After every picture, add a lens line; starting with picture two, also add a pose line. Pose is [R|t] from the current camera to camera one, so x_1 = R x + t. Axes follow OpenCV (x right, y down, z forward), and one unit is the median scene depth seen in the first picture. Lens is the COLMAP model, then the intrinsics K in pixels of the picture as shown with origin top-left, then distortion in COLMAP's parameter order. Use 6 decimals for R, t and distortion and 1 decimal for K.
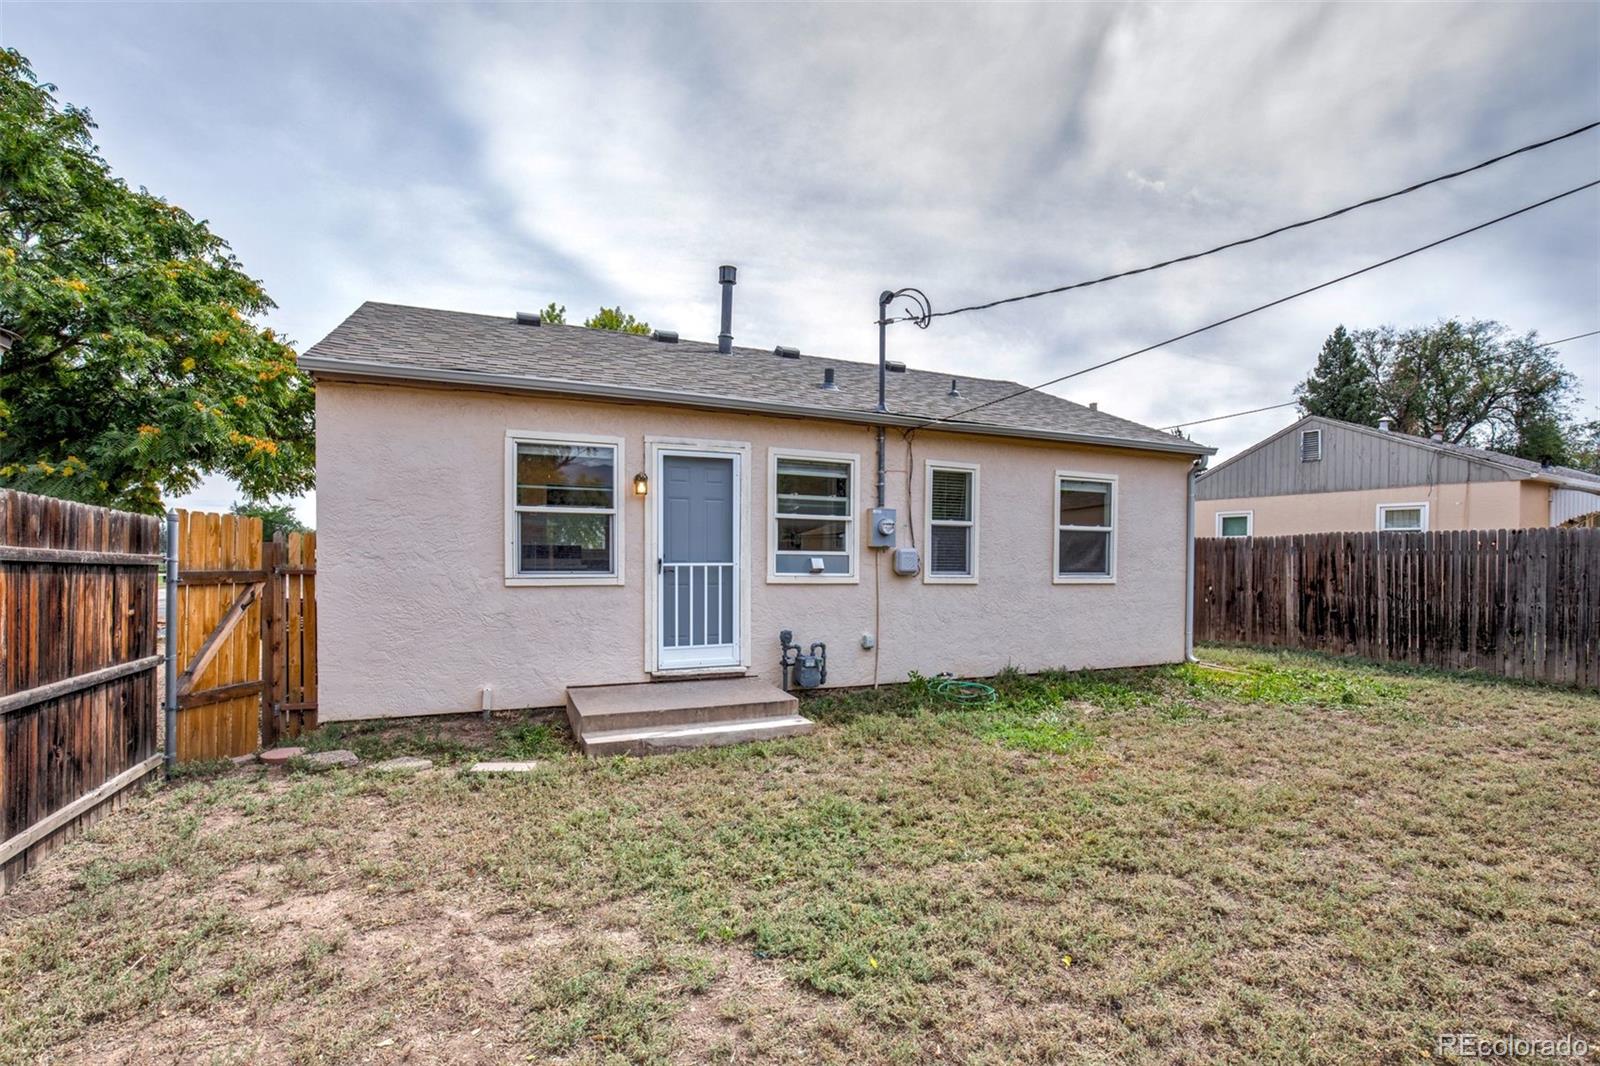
lens RADIAL K [[764.3, 0, 796.5], [0, 764.3, 557.8], [0, 0, 1]] dist [-0.008224, 0.000723]
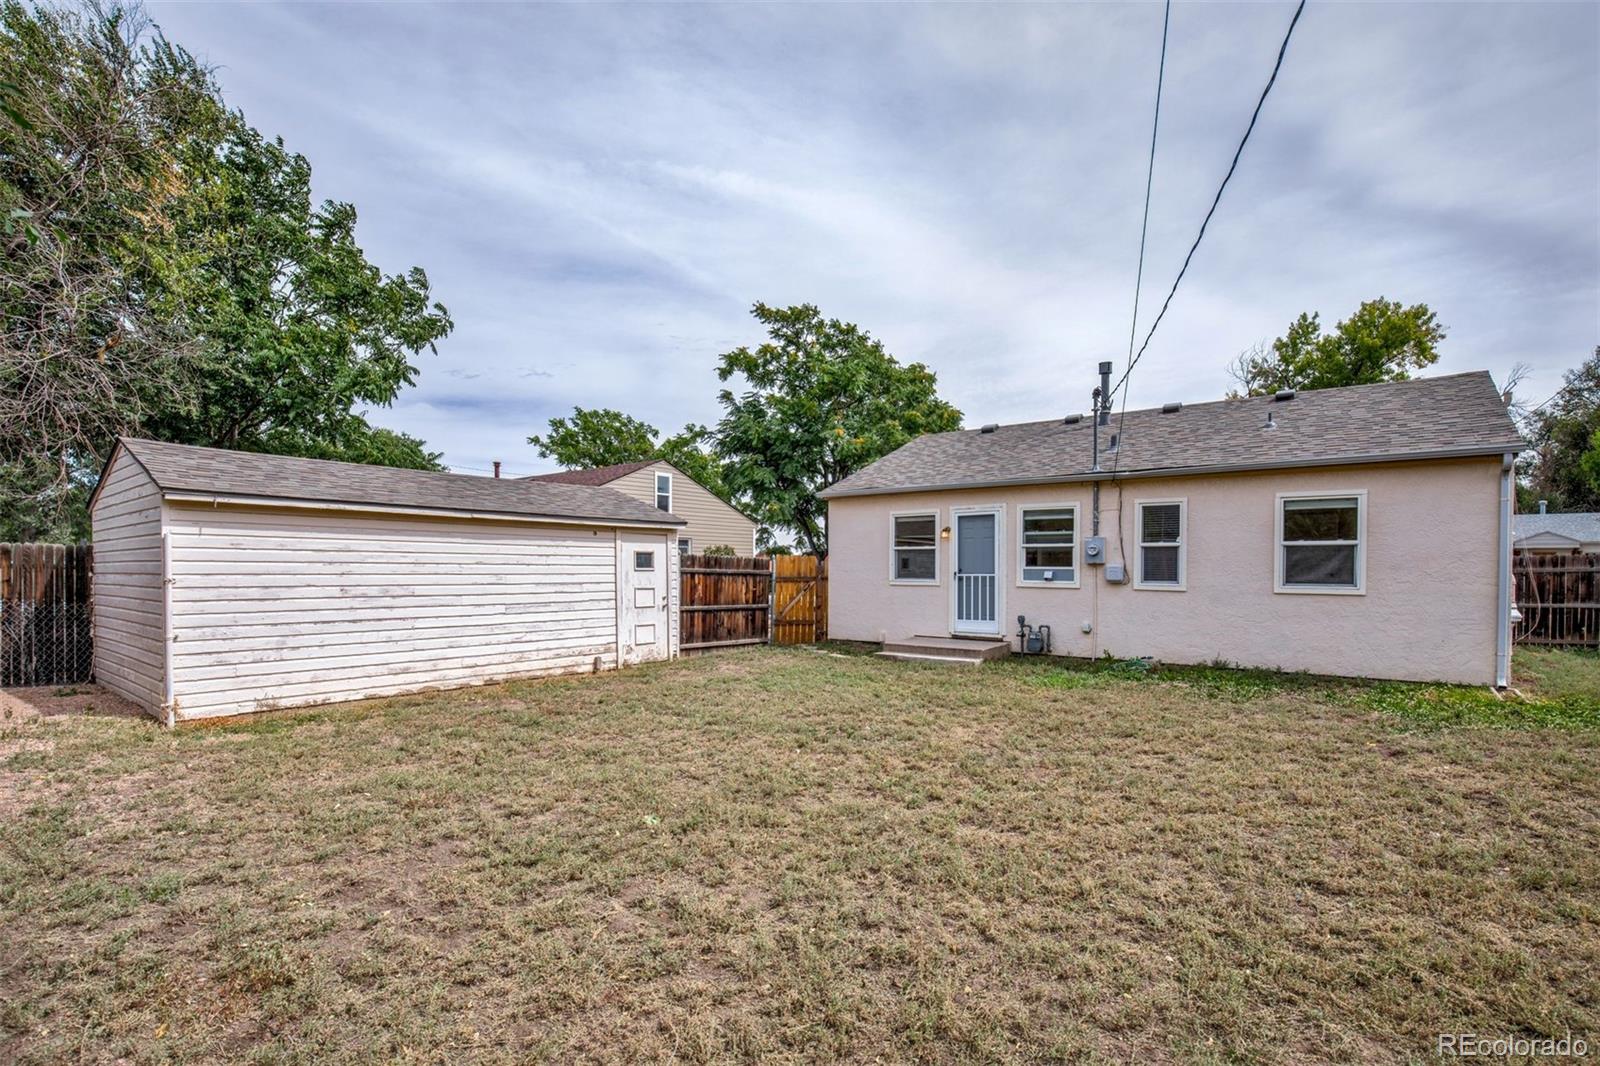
lens RADIAL K [[764.3, 0, 796.5], [0, 764.3, 557.8], [0, 0, 1]] dist [-0.008224, 0.000723]
pose [[0.467745, -0.018118, -0.883678, 1.187778], [0.002491, 0.999813, -0.019181, 0.001790], [0.883860, 0.006770, 0.467703, -0.197910]]
